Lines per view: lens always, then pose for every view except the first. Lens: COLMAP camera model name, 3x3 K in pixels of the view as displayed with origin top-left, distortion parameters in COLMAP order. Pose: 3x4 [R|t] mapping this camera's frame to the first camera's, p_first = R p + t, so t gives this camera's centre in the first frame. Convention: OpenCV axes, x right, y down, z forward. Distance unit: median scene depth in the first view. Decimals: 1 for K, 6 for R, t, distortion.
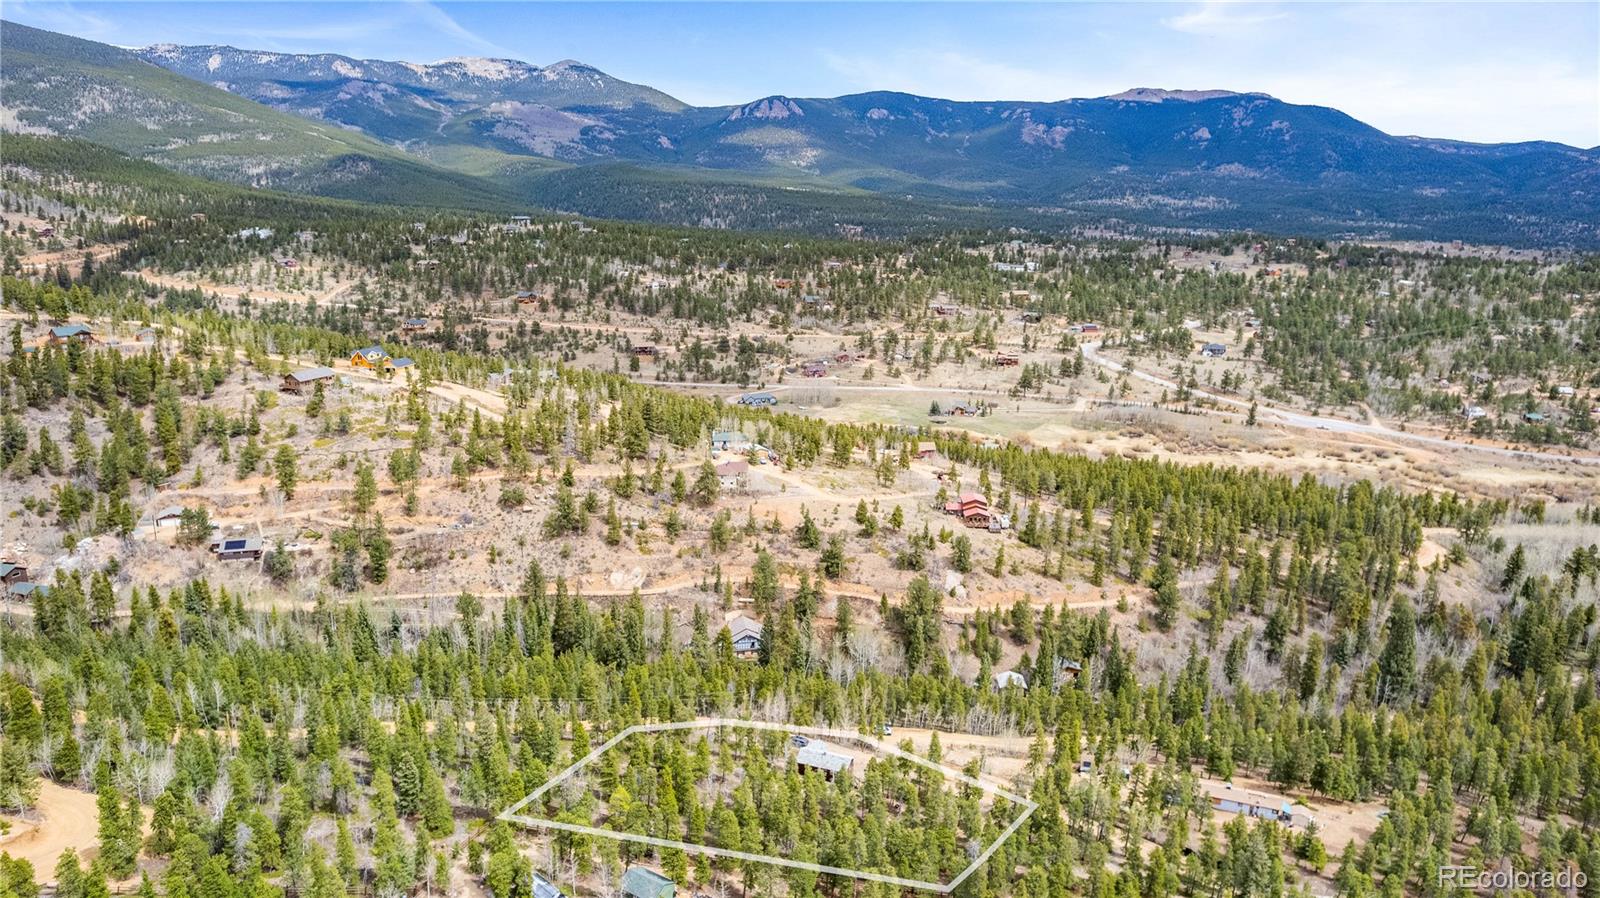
lens RADIAL K [[1049.1, 0, 791.0], [0, 1049.1, 454.0], [0, 0, 1]] dist [-0.035567, 0.033941]
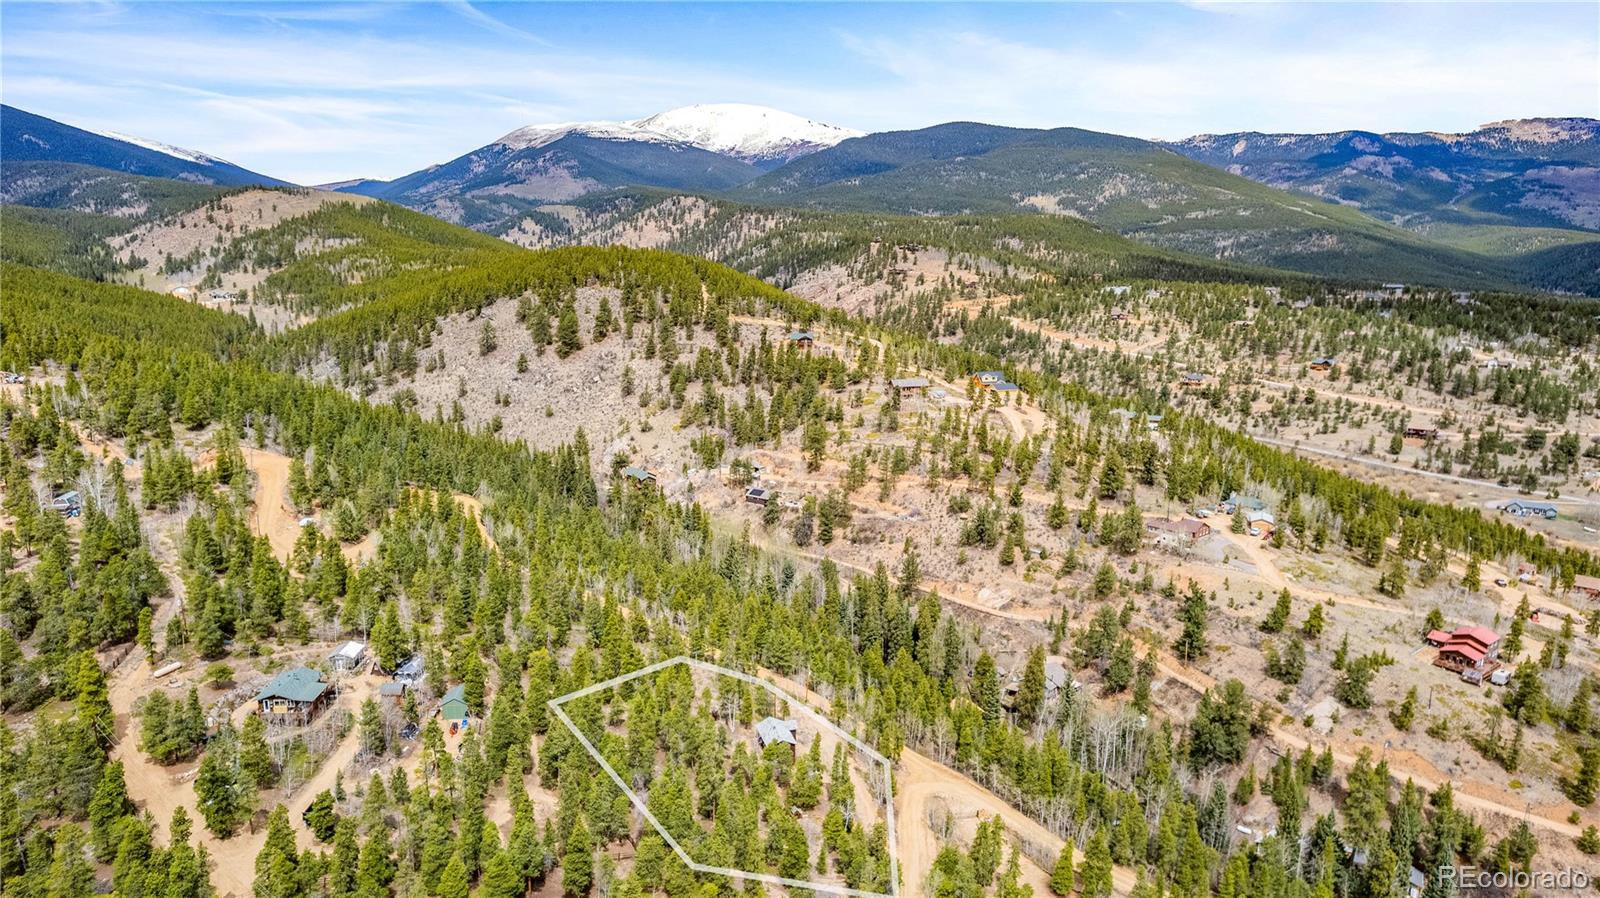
lens RADIAL K [[1049.1, 0, 806.0], [0, 1049.1, 445.6], [0, 0, 1]] dist [-0.035567, 0.033941]
pose [[0.615486, 0.140906, -0.775450, 0.191287], [-0.203543, 0.978930, 0.016325, -0.001314], [0.761411, 0.147789, 0.631198, 0.079476]]
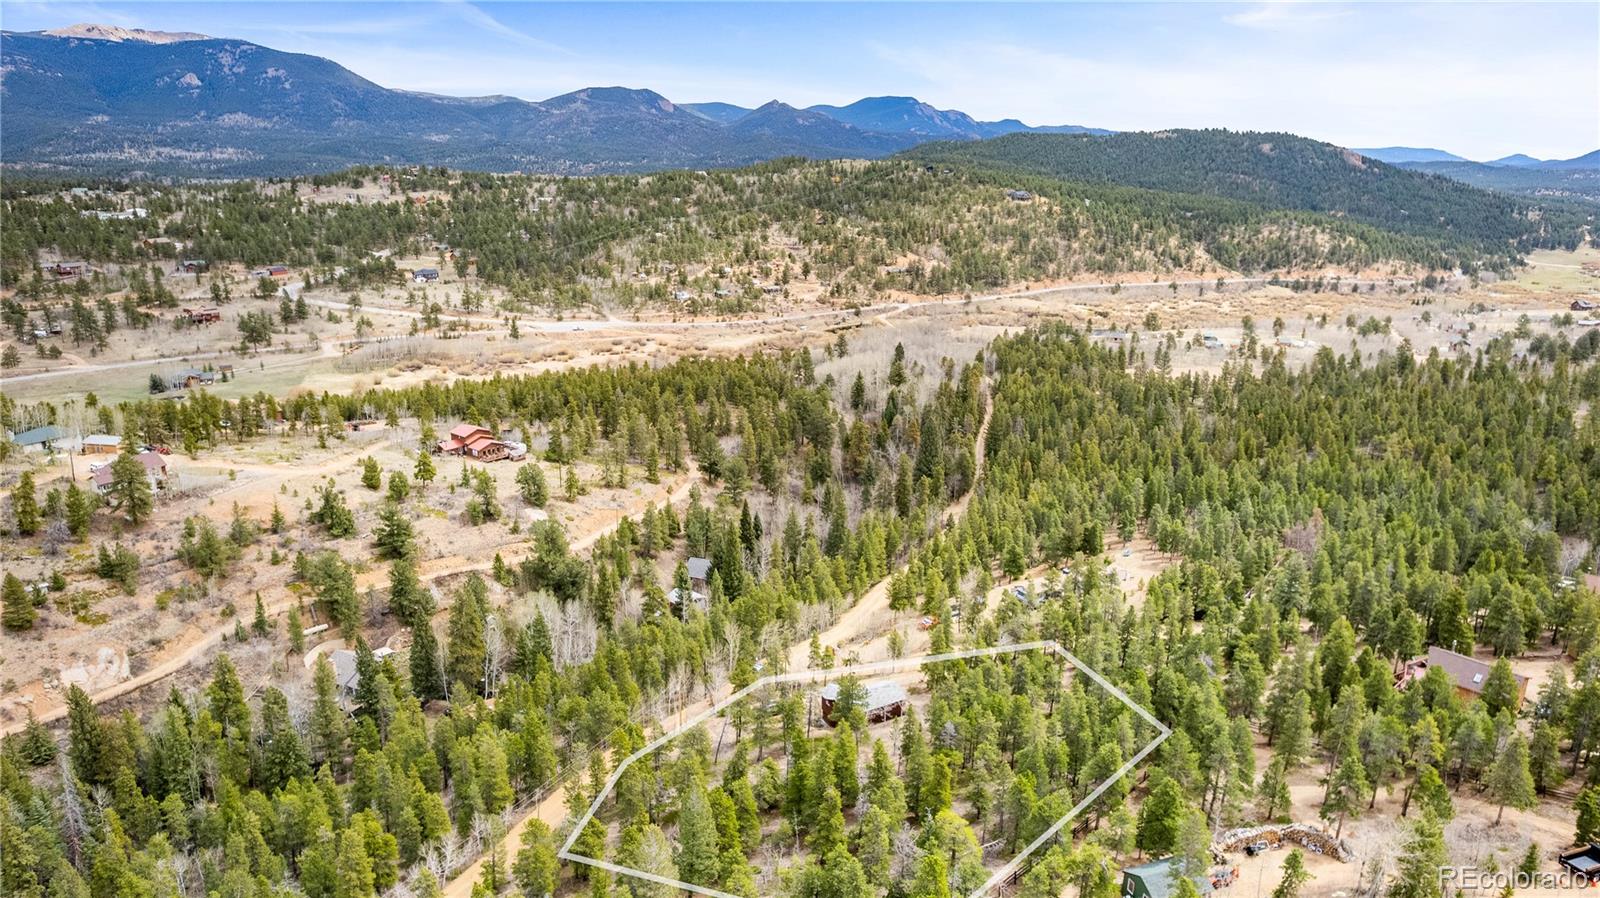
lens RADIAL K [[1049.1, 0, 814.2], [0, 1049.1, 449.1], [0, 0, 1]] dist [-0.035567, 0.033941]
pose [[0.620443, -0.231818, 0.749207, -0.123792], [0.206623, 0.969881, 0.128987, 0.003699], [-0.756543, 0.074774, 0.649655, 0.129025]]
